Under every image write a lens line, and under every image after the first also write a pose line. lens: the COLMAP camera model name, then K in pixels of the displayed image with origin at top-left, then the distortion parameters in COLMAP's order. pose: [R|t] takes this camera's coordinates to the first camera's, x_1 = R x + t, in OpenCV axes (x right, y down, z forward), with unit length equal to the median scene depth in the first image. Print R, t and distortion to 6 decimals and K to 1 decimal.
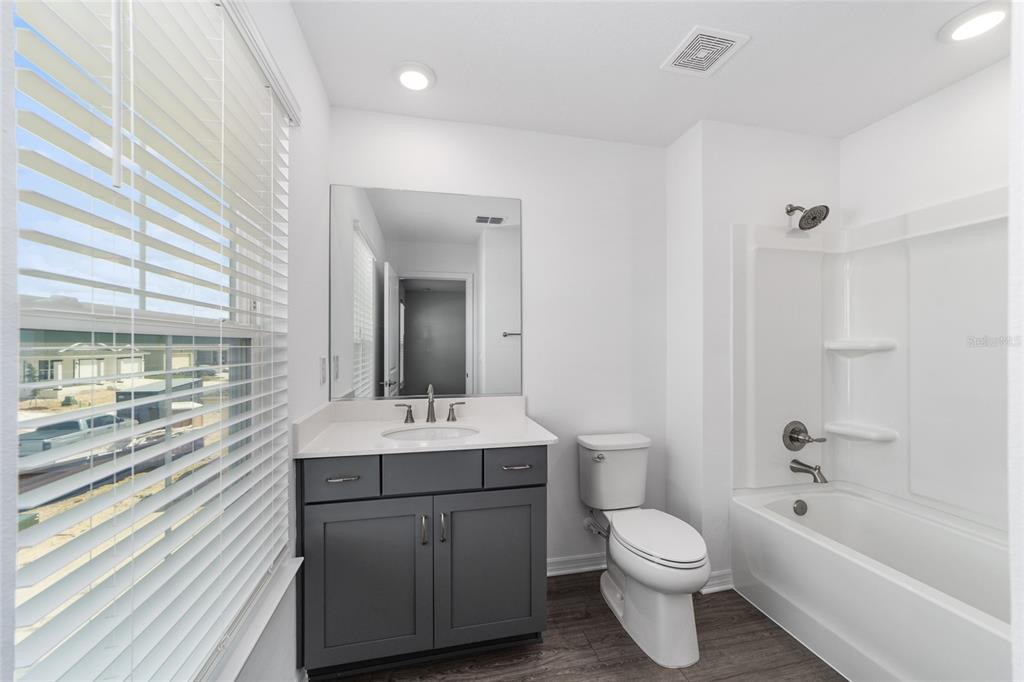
lens RADIAL K [[393.0, 0, 519.5], [0, 393.0, 348.0], [0, 0, 1]] dist [-0.009656, 0.003644]
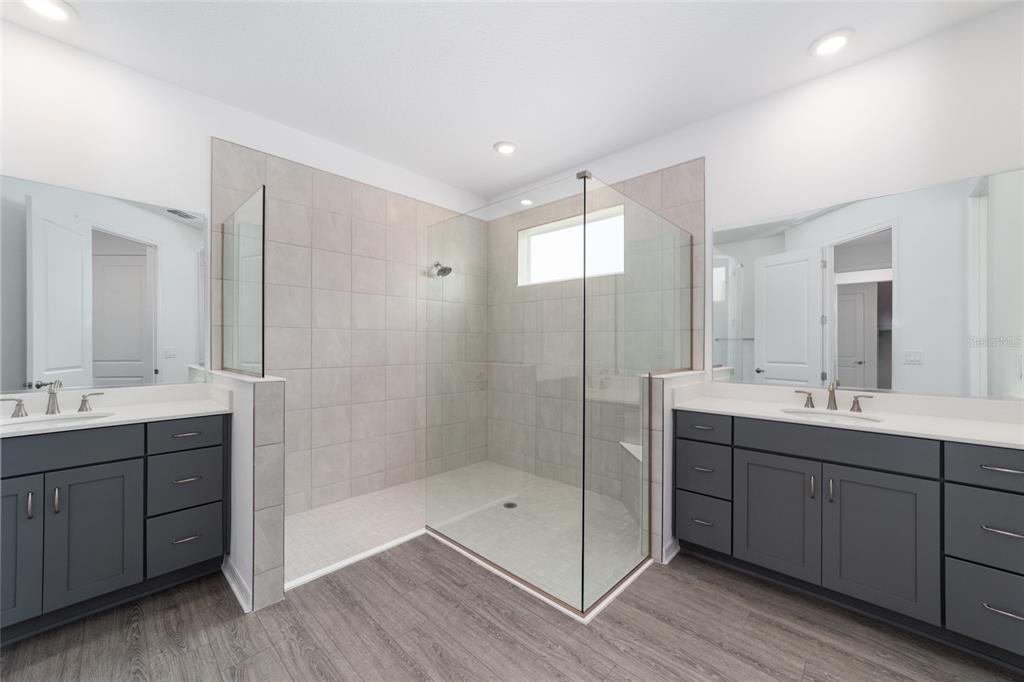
lens RADIAL K [[393.0, 0, 514.8], [0, 393.0, 345.1], [0, 0, 1]] dist [-0.009656, 0.003644]
pose [[0.545363, -0.000424, -0.838200, 0.107178], [-0.006418, 0.999968, -0.004682, 0.007864], [0.838175, 0.007932, 0.545343, -0.182937]]
